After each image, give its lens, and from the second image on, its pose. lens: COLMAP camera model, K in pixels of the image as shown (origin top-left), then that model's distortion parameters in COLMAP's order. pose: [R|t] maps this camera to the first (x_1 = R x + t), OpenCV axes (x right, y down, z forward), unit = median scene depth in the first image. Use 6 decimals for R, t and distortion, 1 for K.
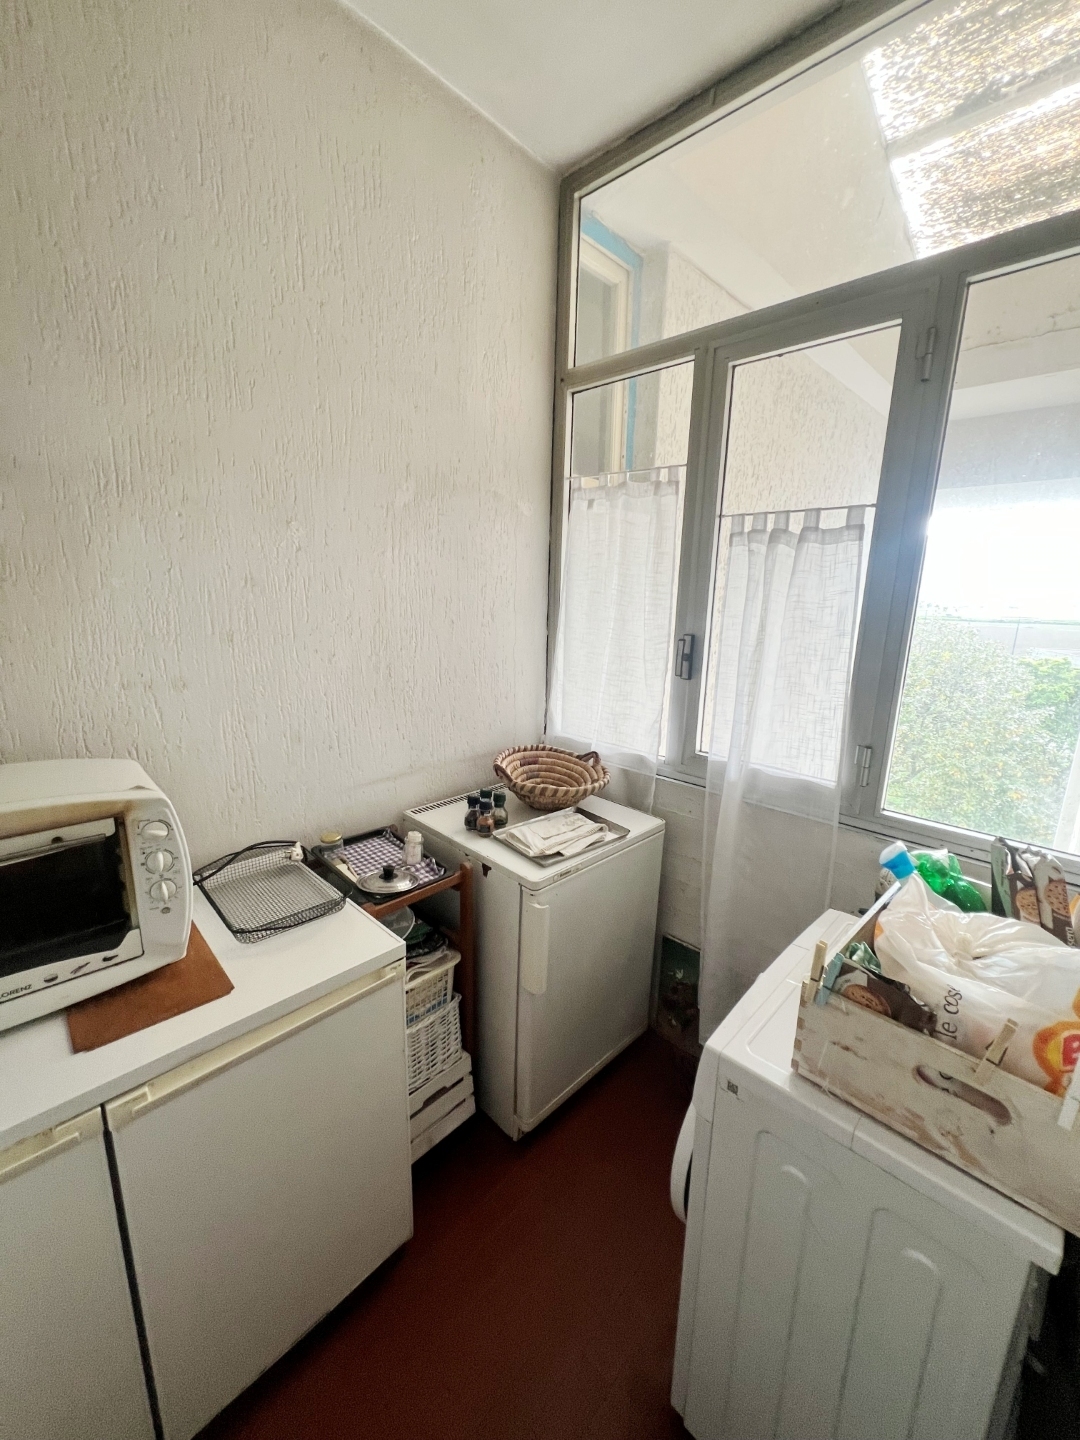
lens RADIAL K [[577.0, 0, 543.3], [0, 577.0, 718.5], [0, 0, 1]] dist [-0.000926, 0.000011]
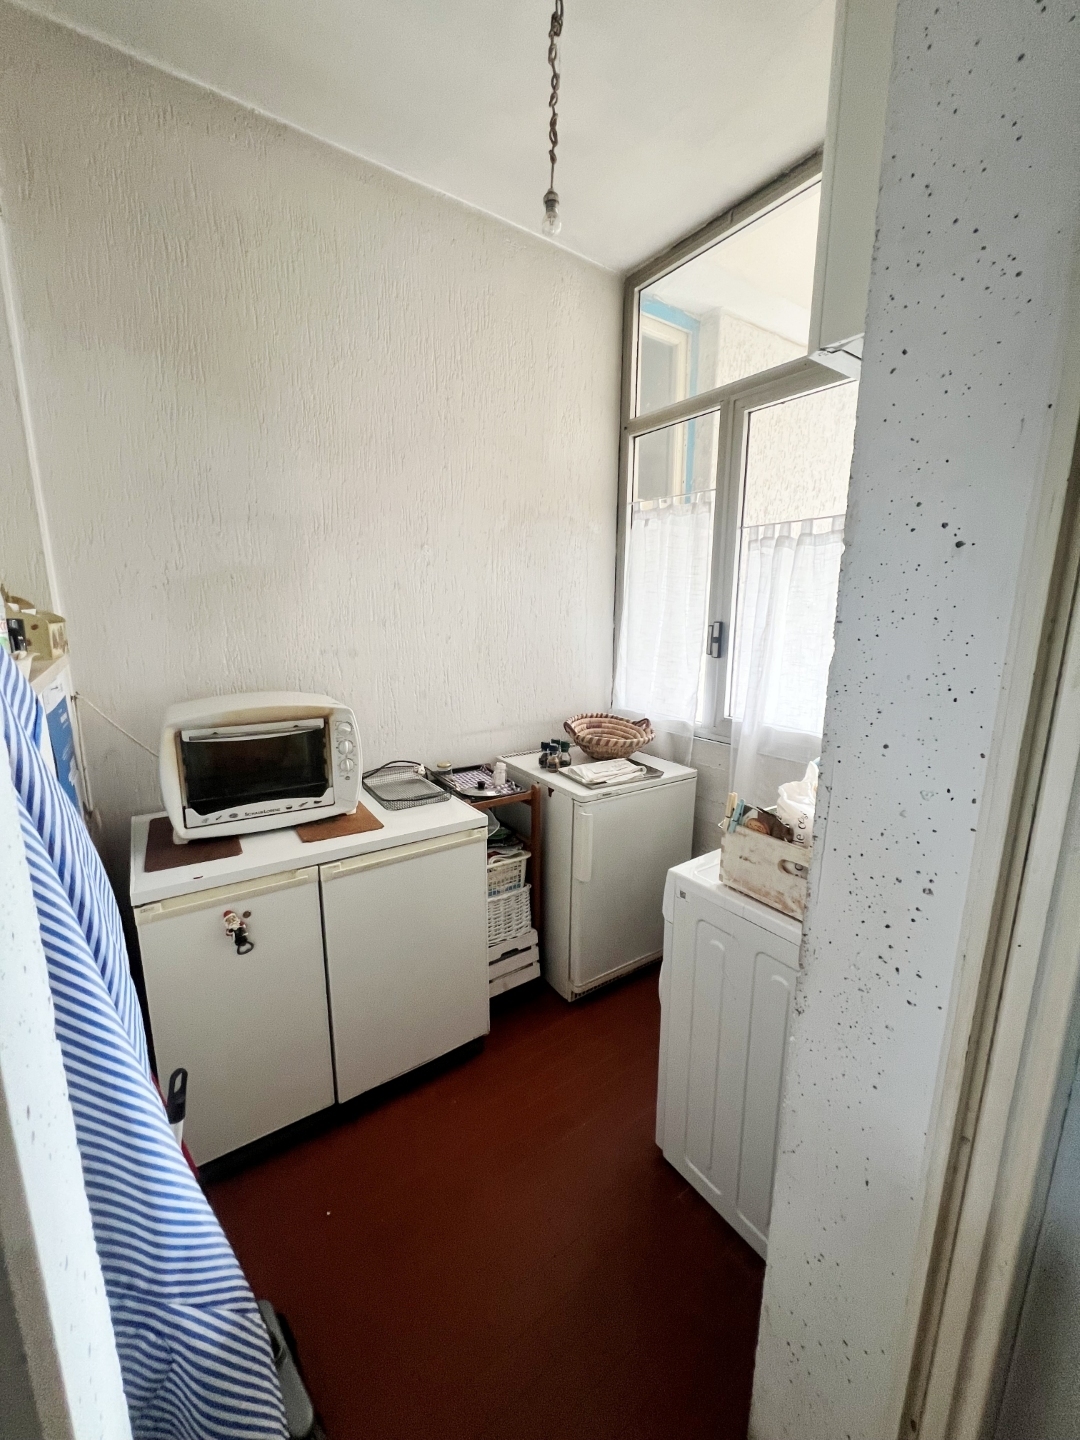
lens RADIAL K [[577.0, 0, 543.3], [0, 577.0, 718.5], [0, 0, 1]] dist [-0.000926, 0.000011]
pose [[0.980841, 0.017558, -0.194015, 0.137914], [-0.023382, 0.999341, -0.027772, 0.119741], [0.193399, 0.031777, 0.980605, -0.331075]]
